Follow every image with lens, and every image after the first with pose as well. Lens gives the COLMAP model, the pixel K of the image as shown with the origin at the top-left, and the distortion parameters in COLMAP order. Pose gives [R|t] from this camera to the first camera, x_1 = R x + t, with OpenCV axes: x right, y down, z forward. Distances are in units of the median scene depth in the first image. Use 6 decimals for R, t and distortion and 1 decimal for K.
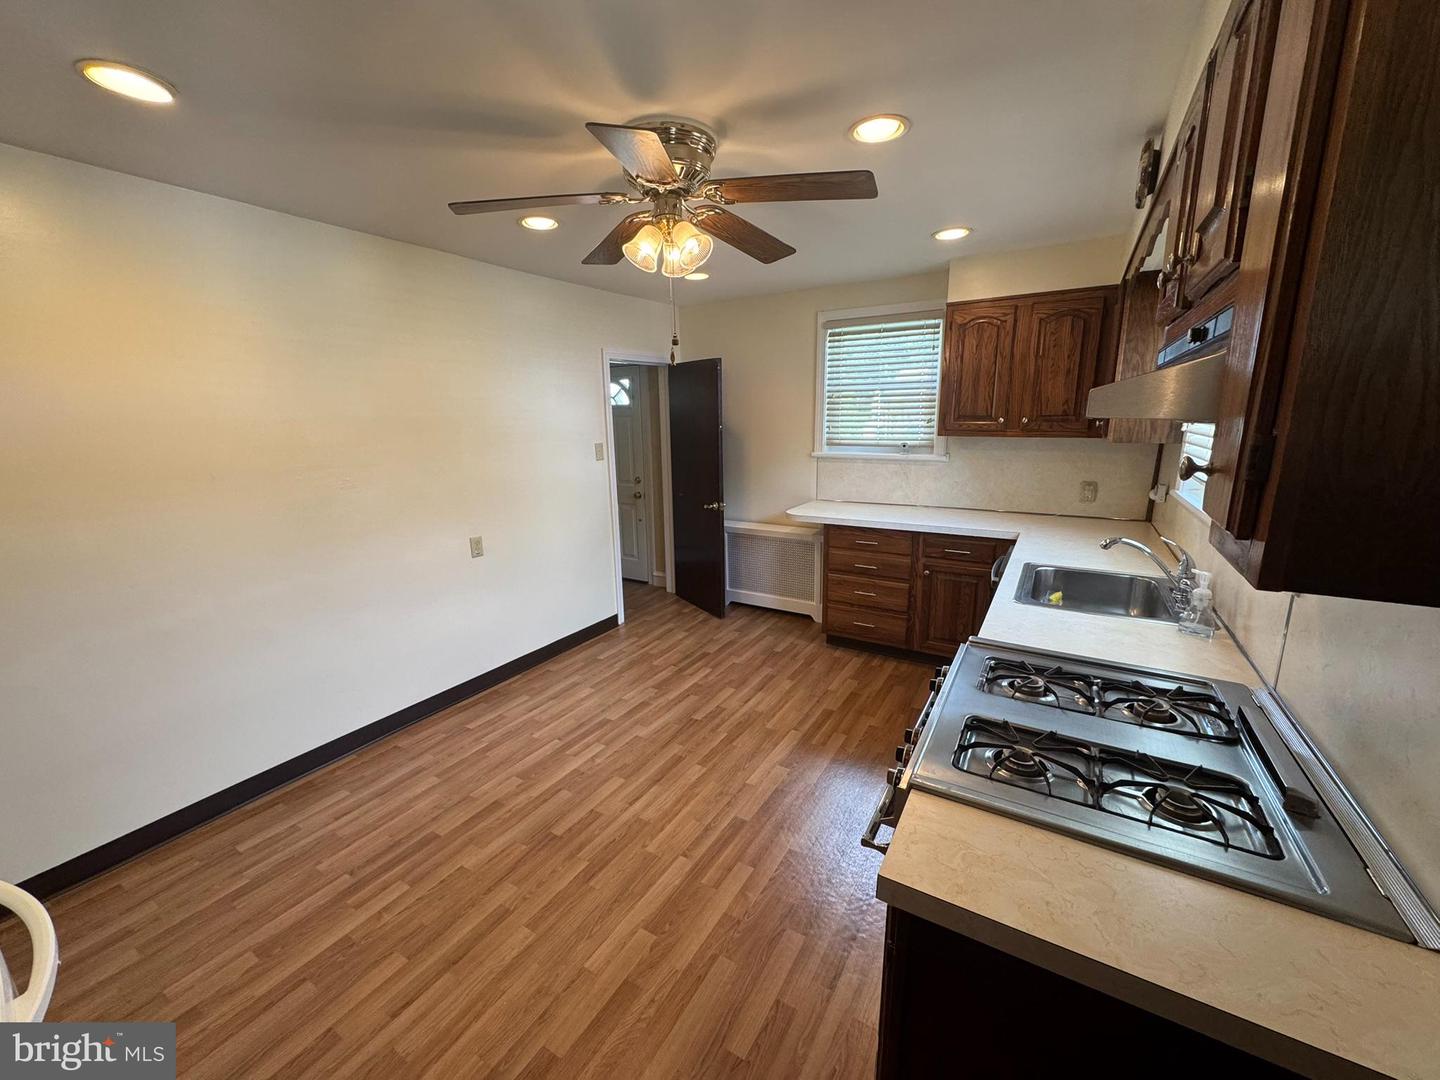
lens RADIAL K [[567.1, 0, 719.0], [0, 567.1, 535.3], [0, 0, 1]] dist [-0.002436, 0.000504]
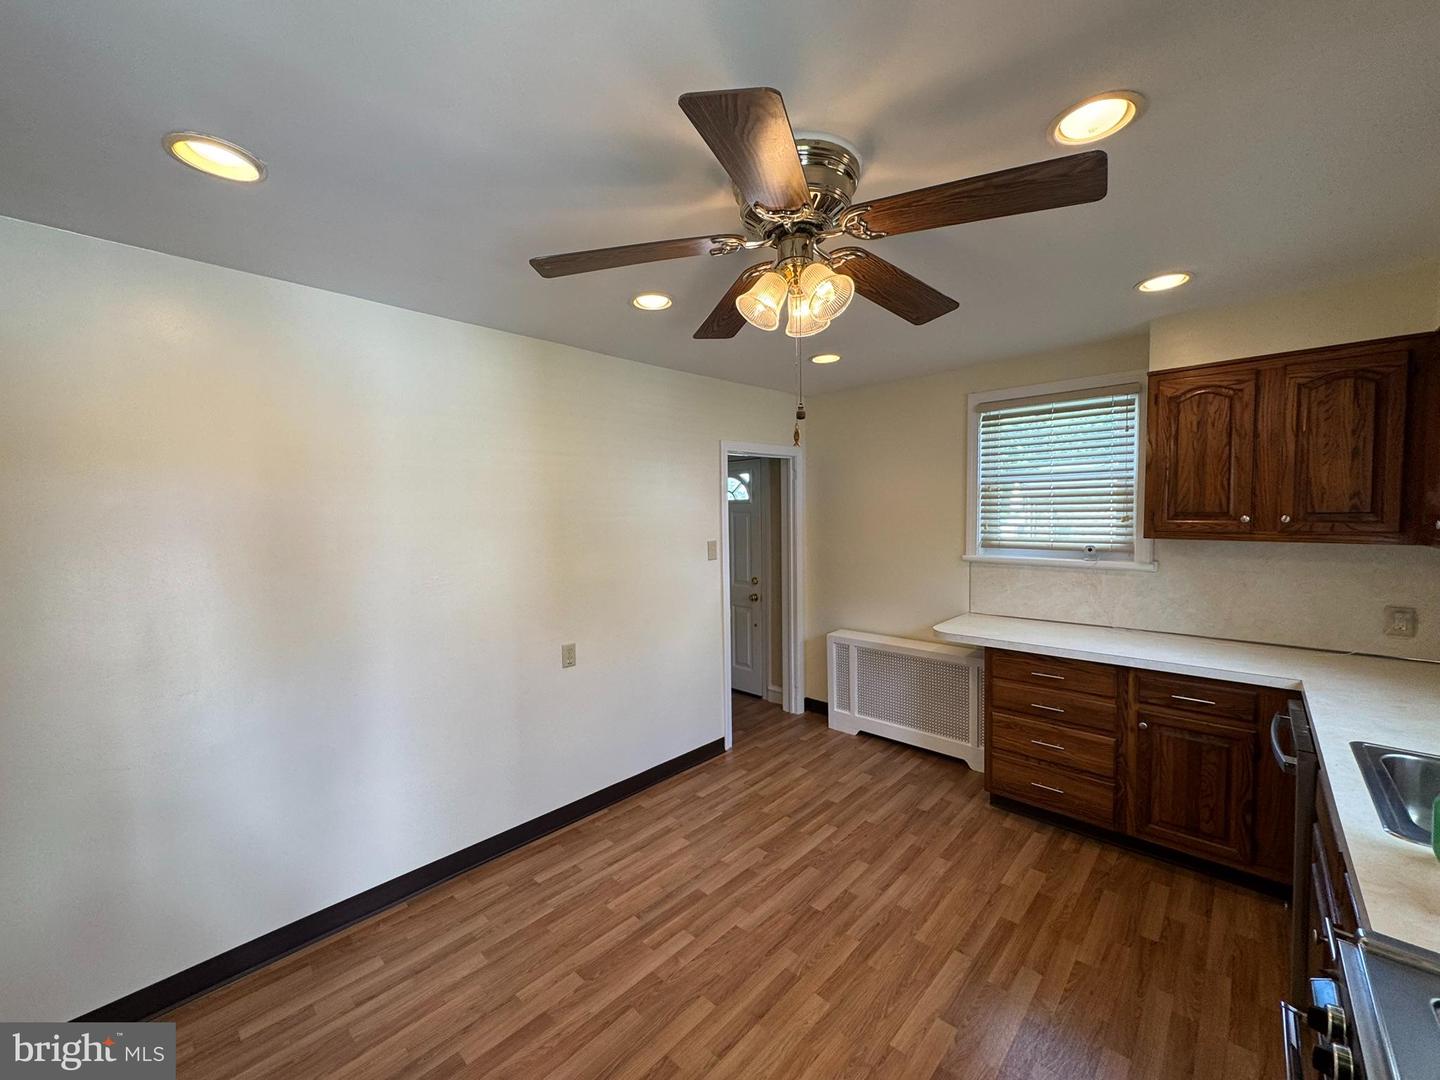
lens RADIAL K [[567.1, 0, 719.9], [0, 567.1, 538.1], [0, 0, 1]] dist [-0.002436, 0.000504]
pose [[0.977625, 0.012669, -0.209974, -0.012796], [-0.046420, 0.986570, -0.156604, -0.033131], [0.205170, 0.162846, 0.965084, 0.162996]]
